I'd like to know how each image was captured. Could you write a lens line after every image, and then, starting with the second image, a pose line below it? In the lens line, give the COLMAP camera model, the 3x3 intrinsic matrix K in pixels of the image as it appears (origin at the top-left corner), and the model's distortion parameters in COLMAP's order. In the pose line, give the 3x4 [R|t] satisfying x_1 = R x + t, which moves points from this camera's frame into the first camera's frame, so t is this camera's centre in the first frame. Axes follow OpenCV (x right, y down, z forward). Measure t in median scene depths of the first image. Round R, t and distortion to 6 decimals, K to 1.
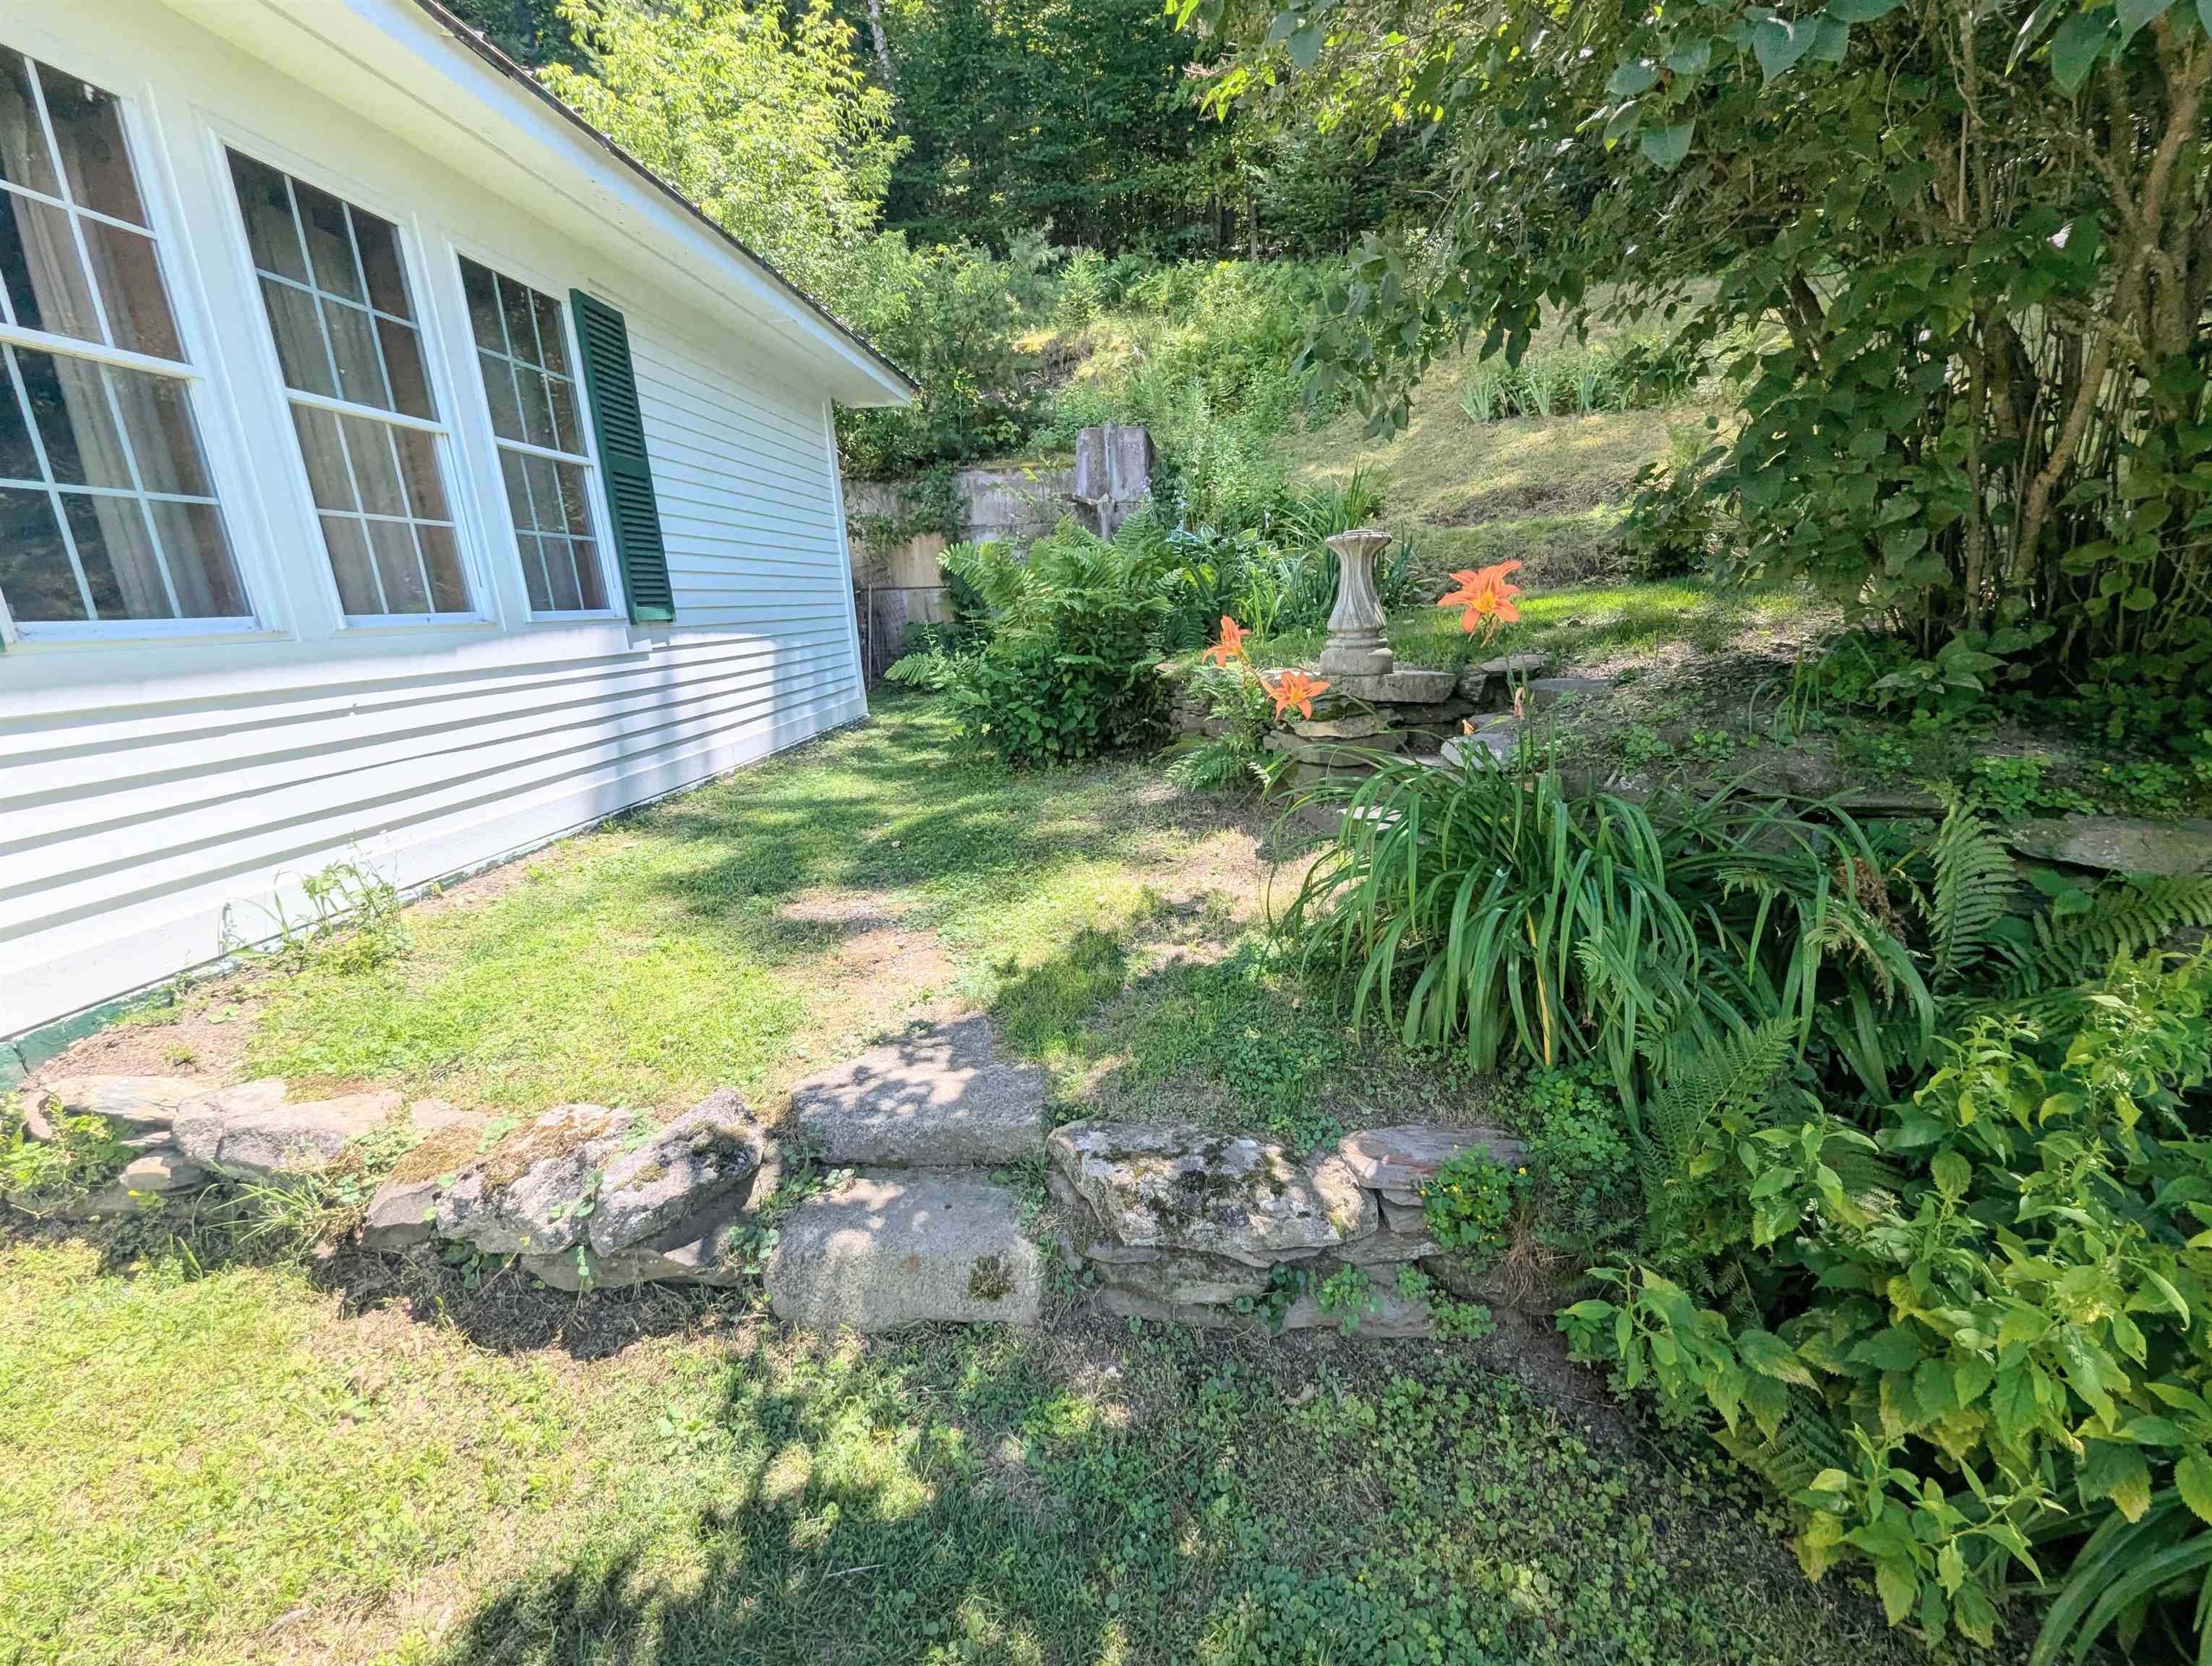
lens RADIAL K [[925.5, 0, 1101.1], [0, 925.5, 848.8], [0, 0, 1]] dist [0.005864, -0.003240]
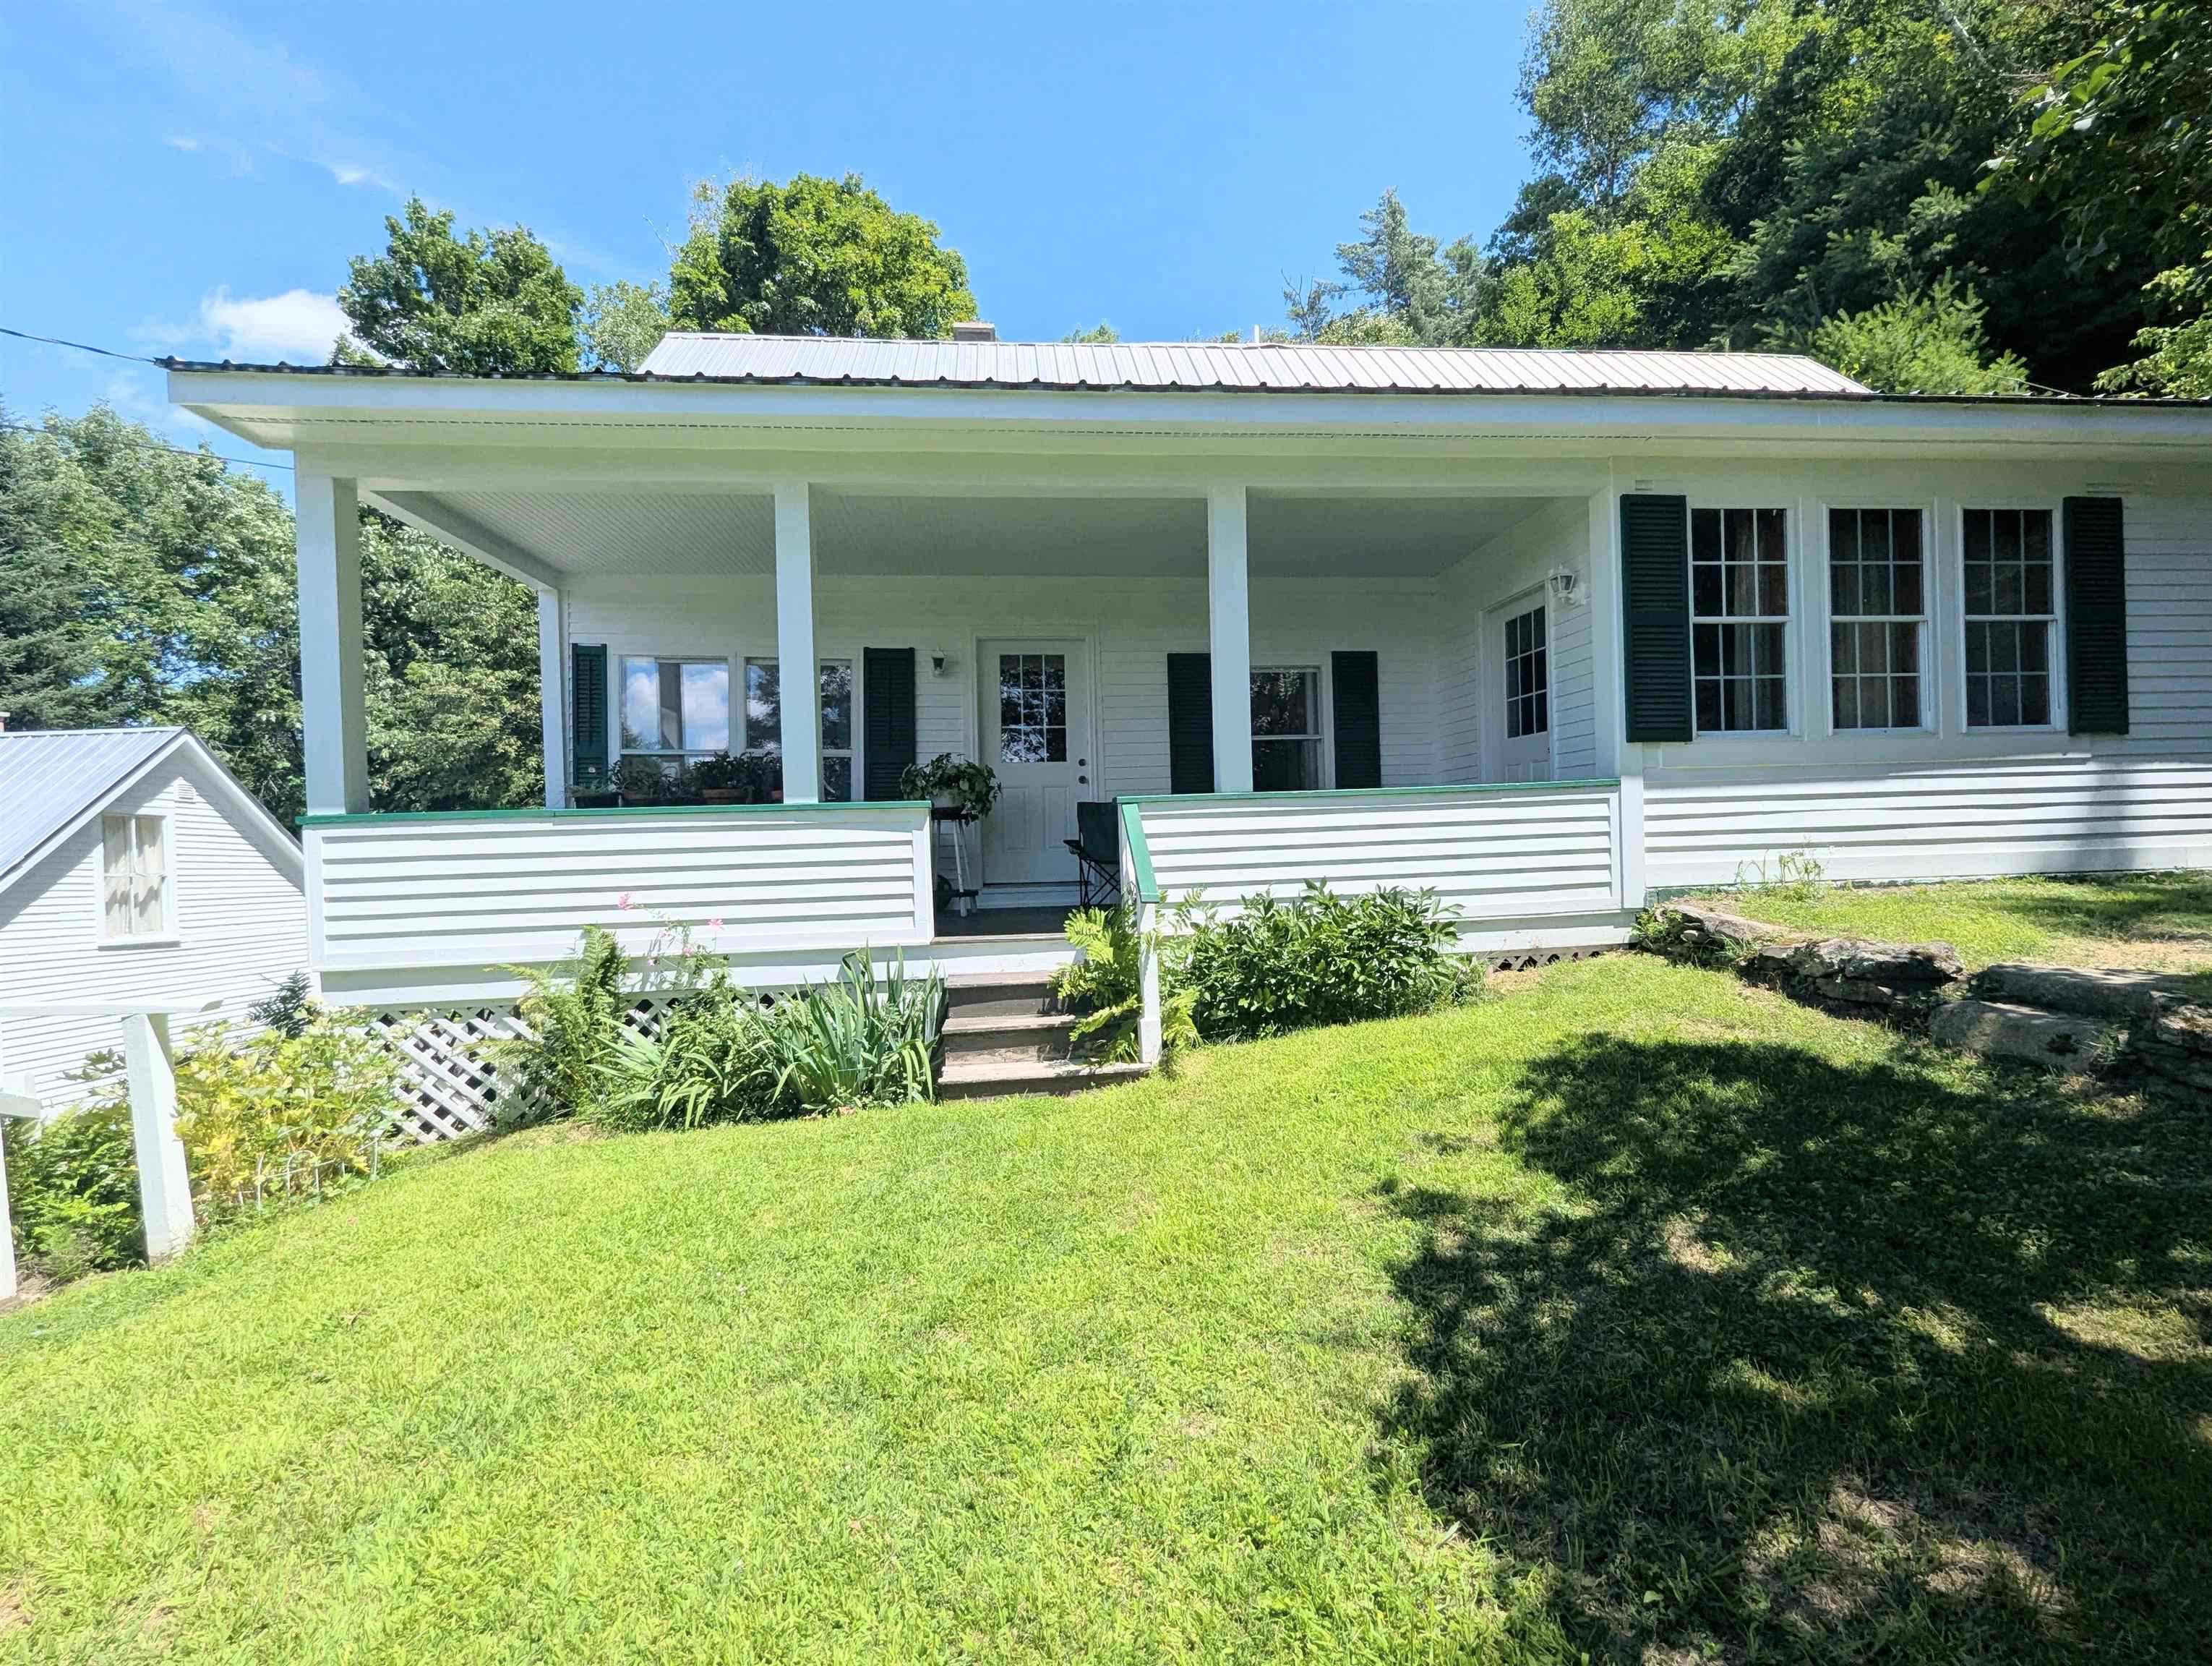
lens RADIAL K [[925.5, 0, 1111.5], [0, 925.5, 833.4], [0, 0, 1]] dist [0.005864, -0.003240]
pose [[0.192818, 0.056346, -0.979616, 0.675120], [-0.236423, 0.971605, 0.009350, 0.253760], [0.952326, 0.229800, 0.200664, -0.643278]]
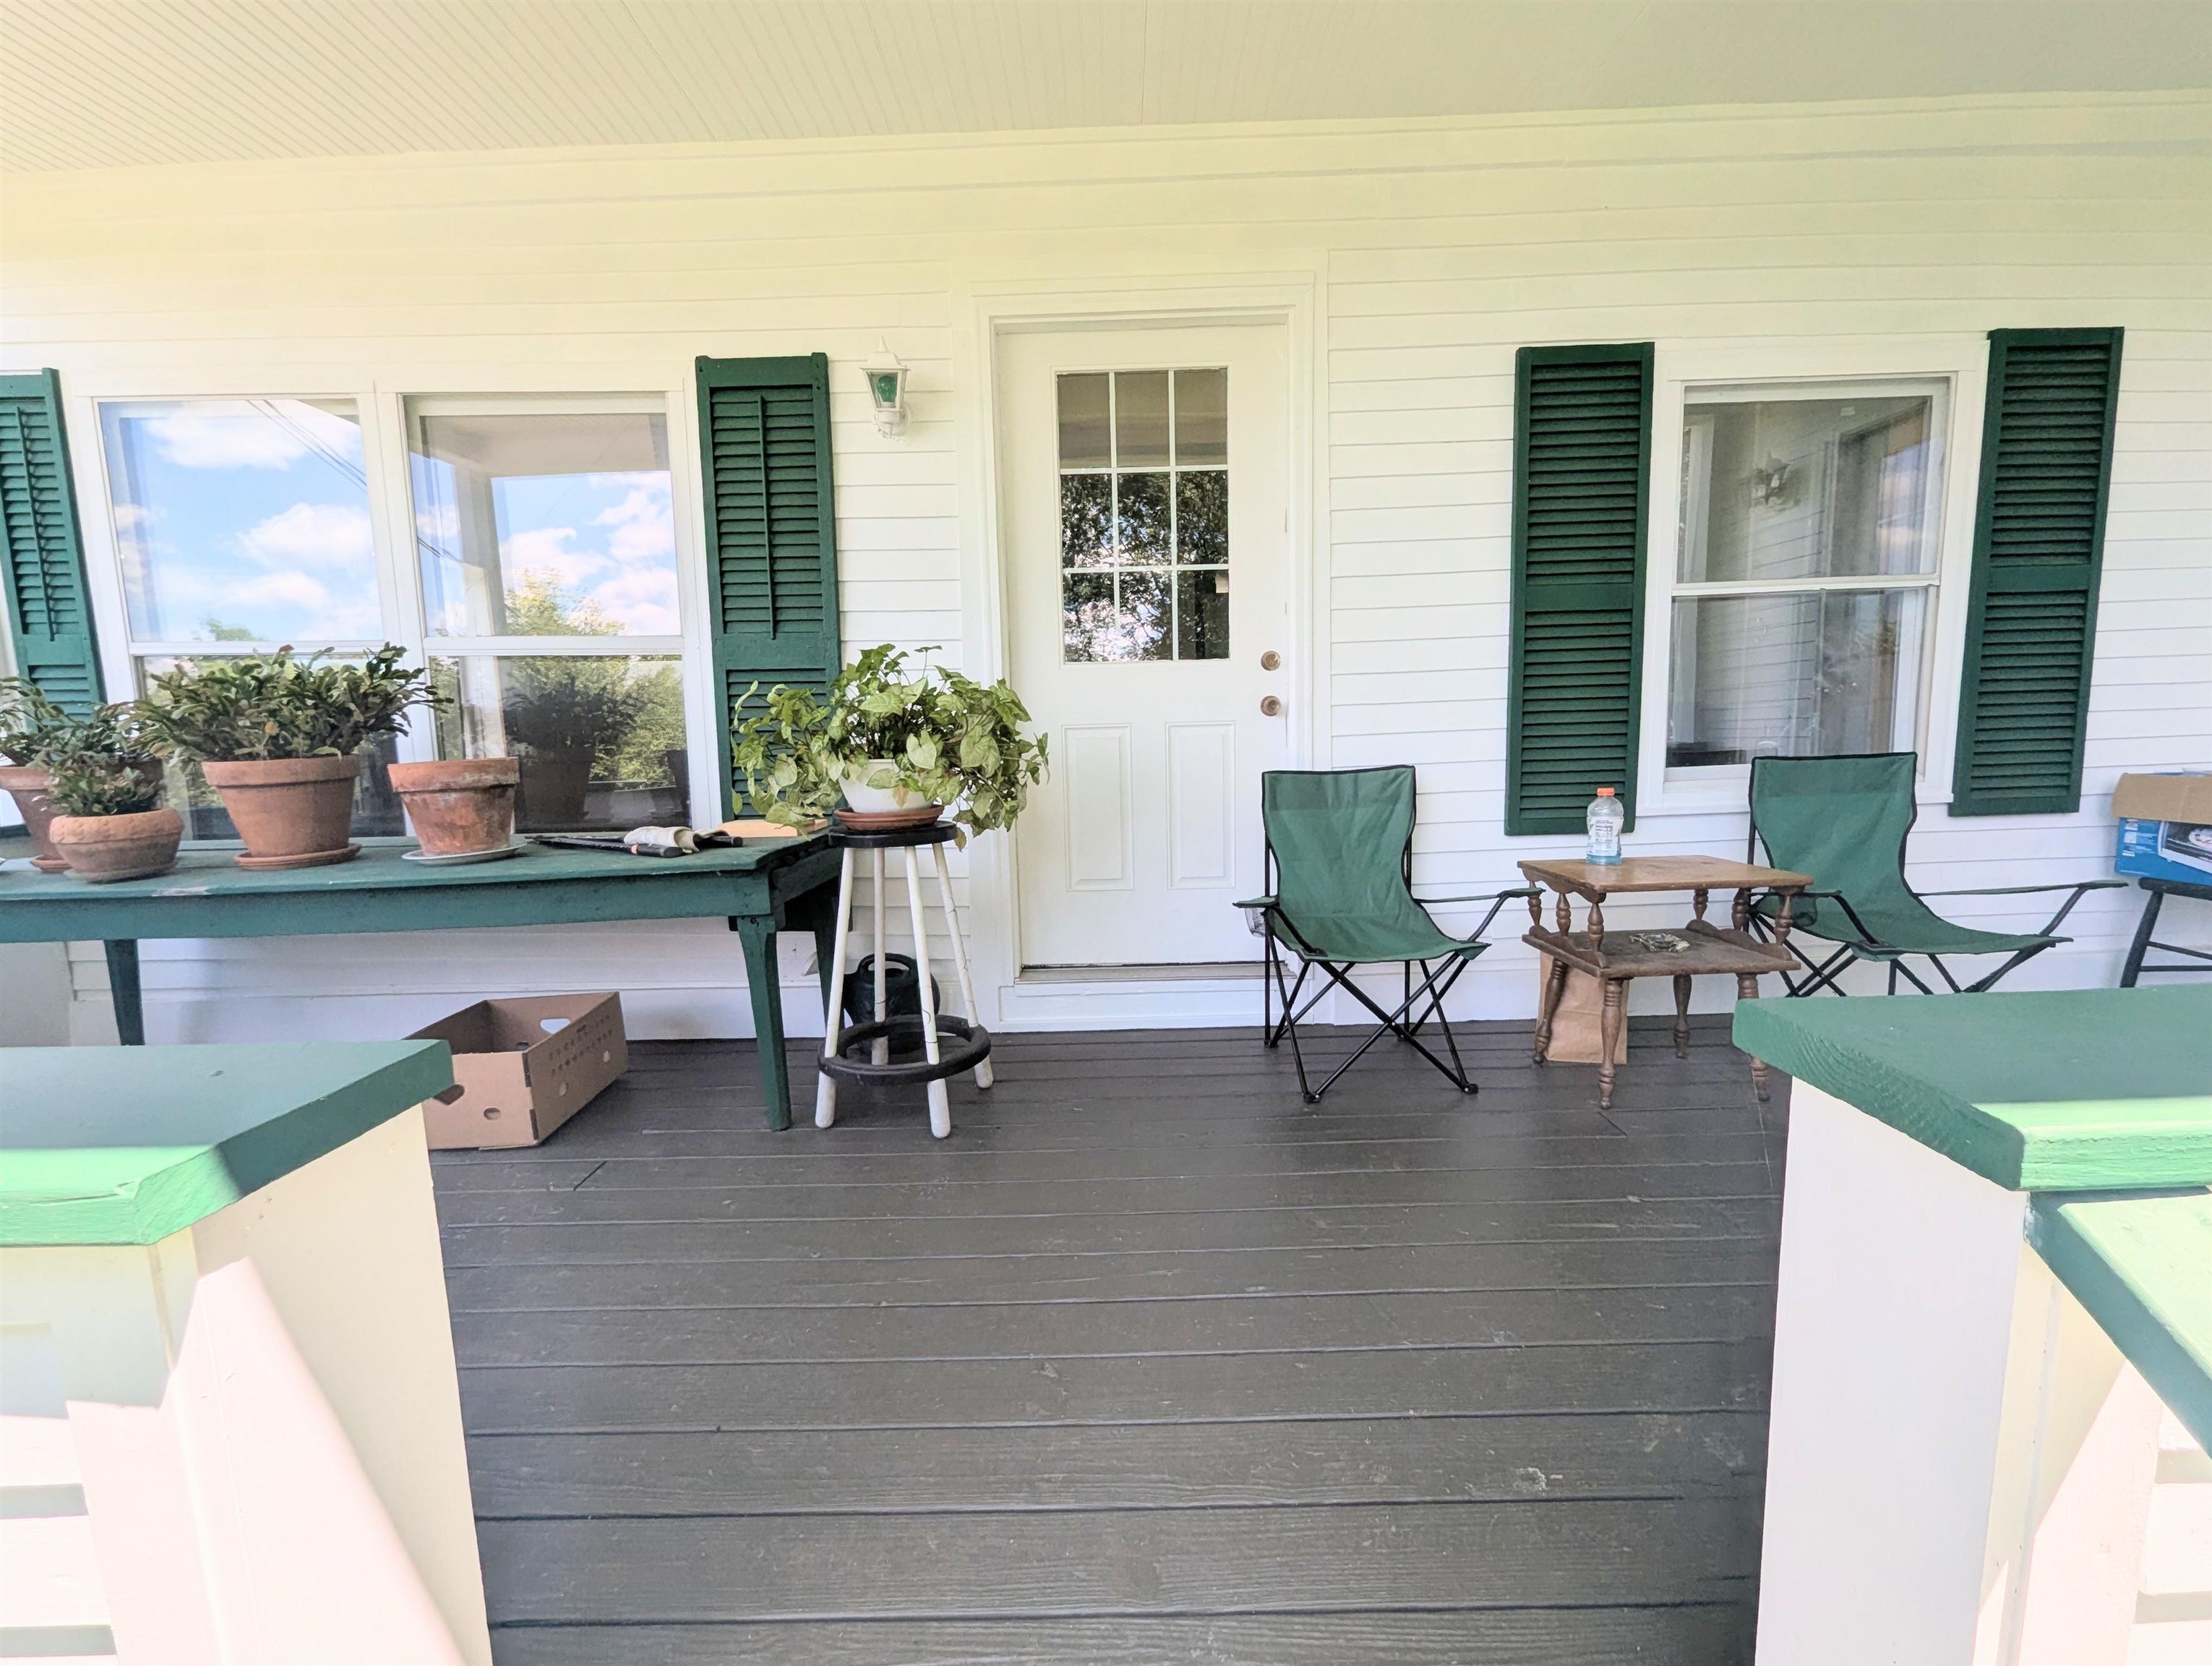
lens RADIAL K [[925.5, 0, 1104.9], [0, 925.5, 833.4], [0, 0, 1]] dist [0.005864, -0.003240]
pose [[0.073233, 0.193486, -0.978366, -0.717606], [-0.231207, 0.957568, 0.172067, 0.163522], [0.970144, 0.213604, 0.114861, -0.511184]]
